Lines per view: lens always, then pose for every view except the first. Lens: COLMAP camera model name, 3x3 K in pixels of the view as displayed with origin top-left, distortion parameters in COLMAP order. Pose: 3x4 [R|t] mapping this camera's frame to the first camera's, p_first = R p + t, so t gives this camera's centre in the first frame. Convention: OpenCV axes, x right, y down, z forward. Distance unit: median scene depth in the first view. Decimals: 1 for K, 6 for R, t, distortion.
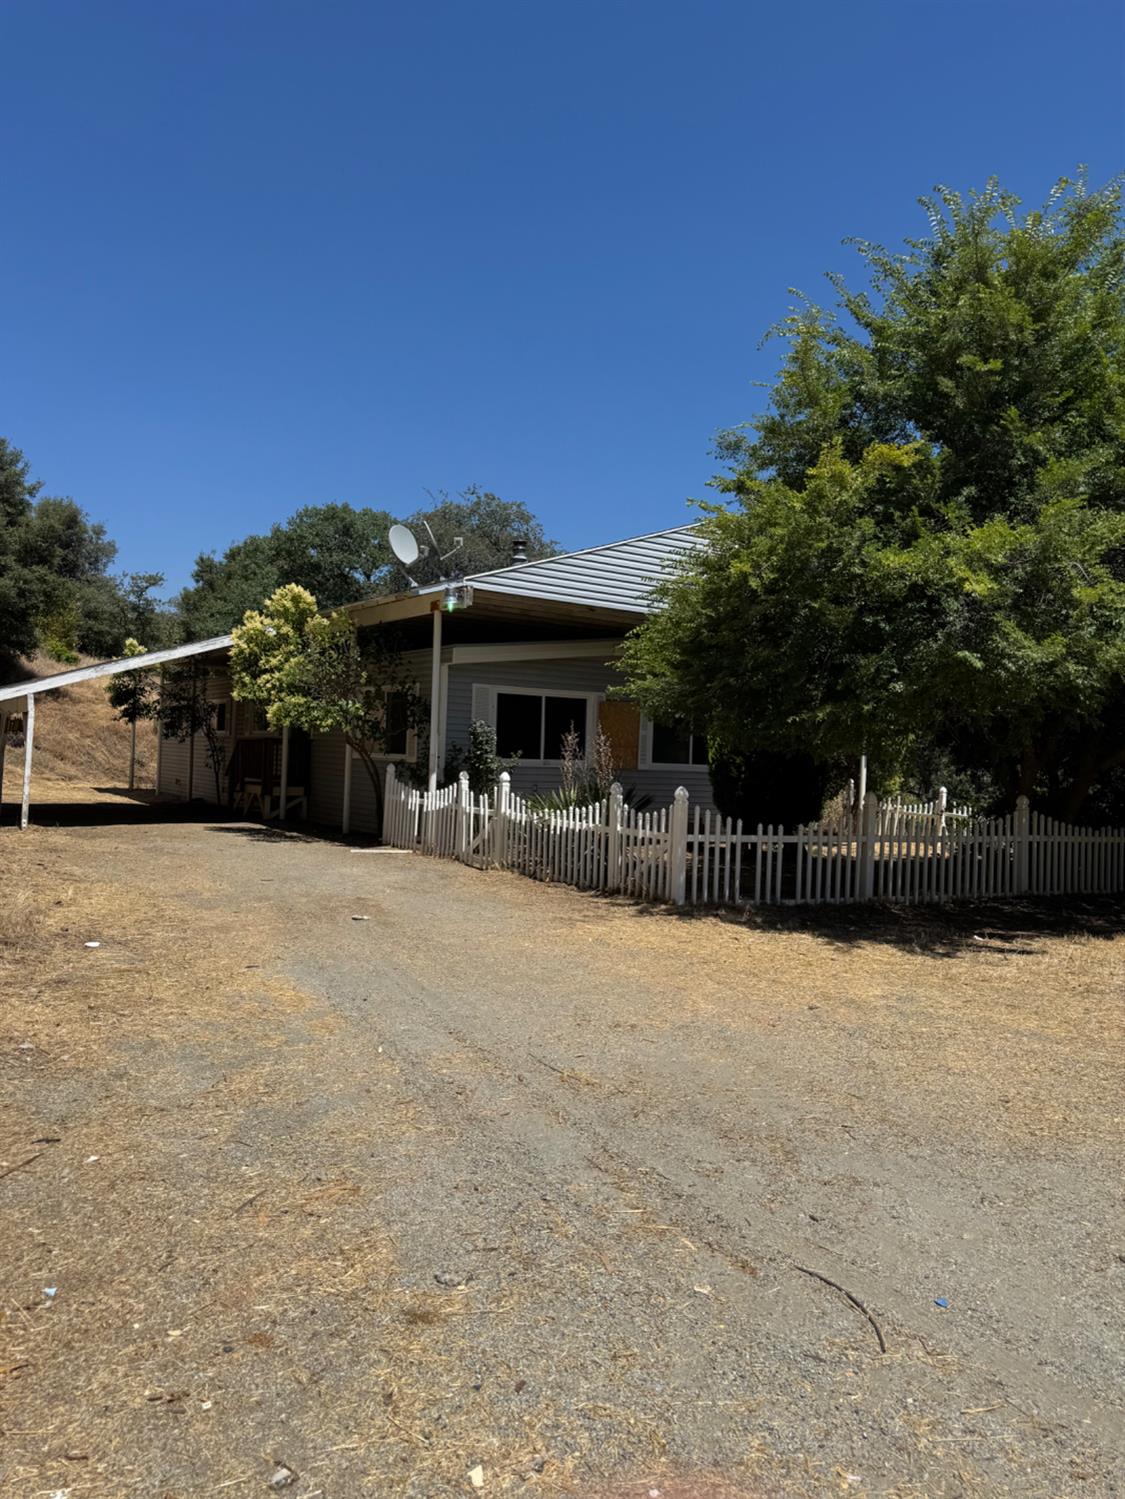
lens RADIAL K [[1068.8, 0, 582.3], [0, 1068.8, 774.7], [0, 0, 1]] dist [0.051882, -0.120520]
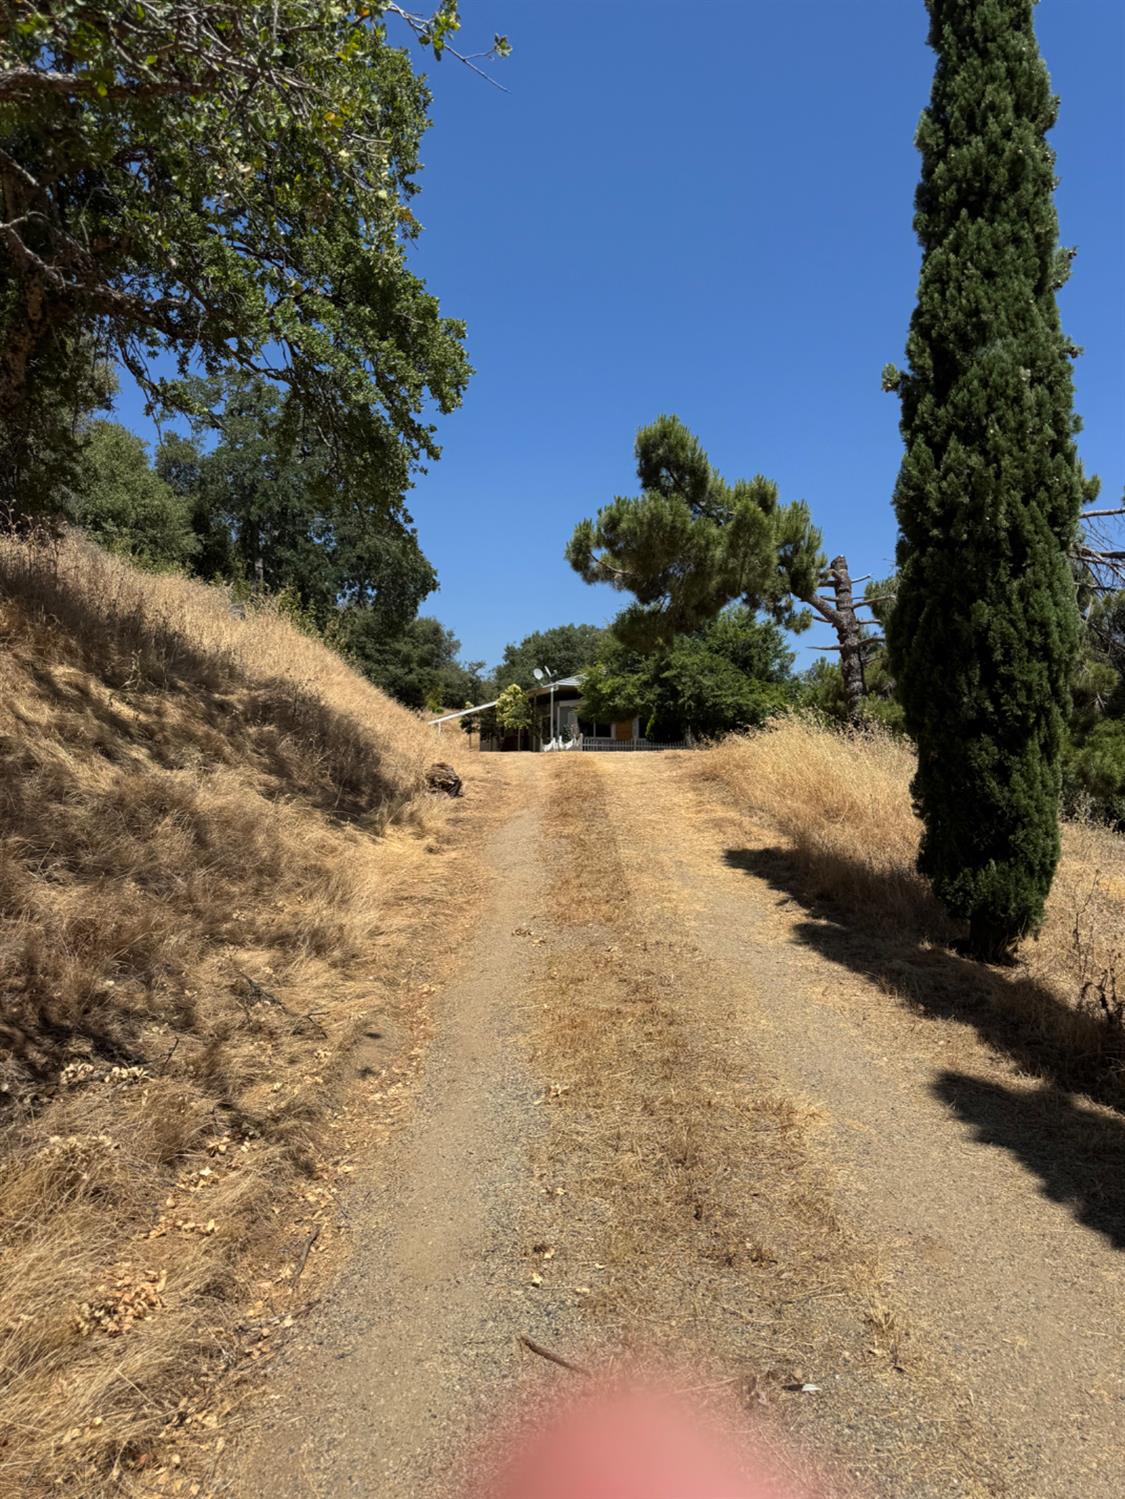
lens RADIAL K [[1068.9, 0, 562.8], [0, 1068.9, 754.1], [0, 0, 1]] dist [0.163349, -0.316814]
pose [[0.950898, -0.034080, -0.307622, 0.687964], [0.017947, 0.998318, -0.055124, 0.170406], [0.308984, 0.046896, 0.949910, -1.611396]]
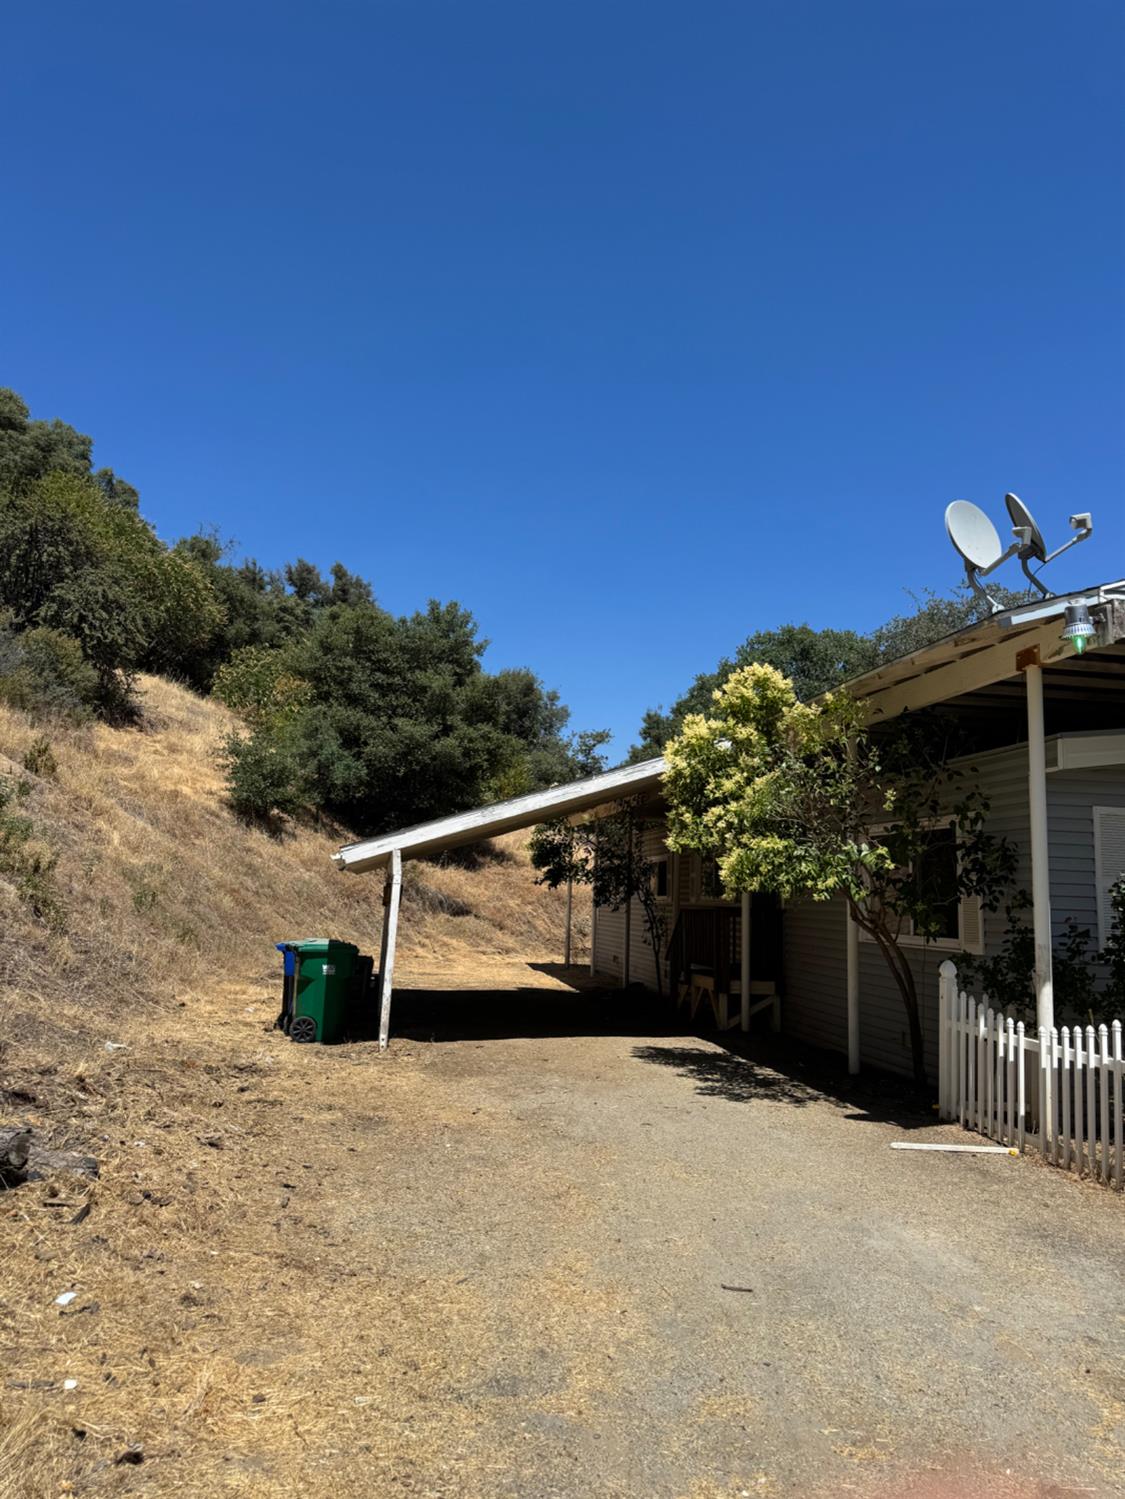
lens RADIAL K [[1068.9, 0, 562.8], [0, 1068.9, 754.1], [0, 0, 1]] dist [0.163349, -0.316814]
pose [[0.909959, -0.066336, -0.409358, -0.094890], [-0.003011, 0.986040, -0.166480, -0.015880], [0.414687, 0.152723, 0.897056, 0.318429]]
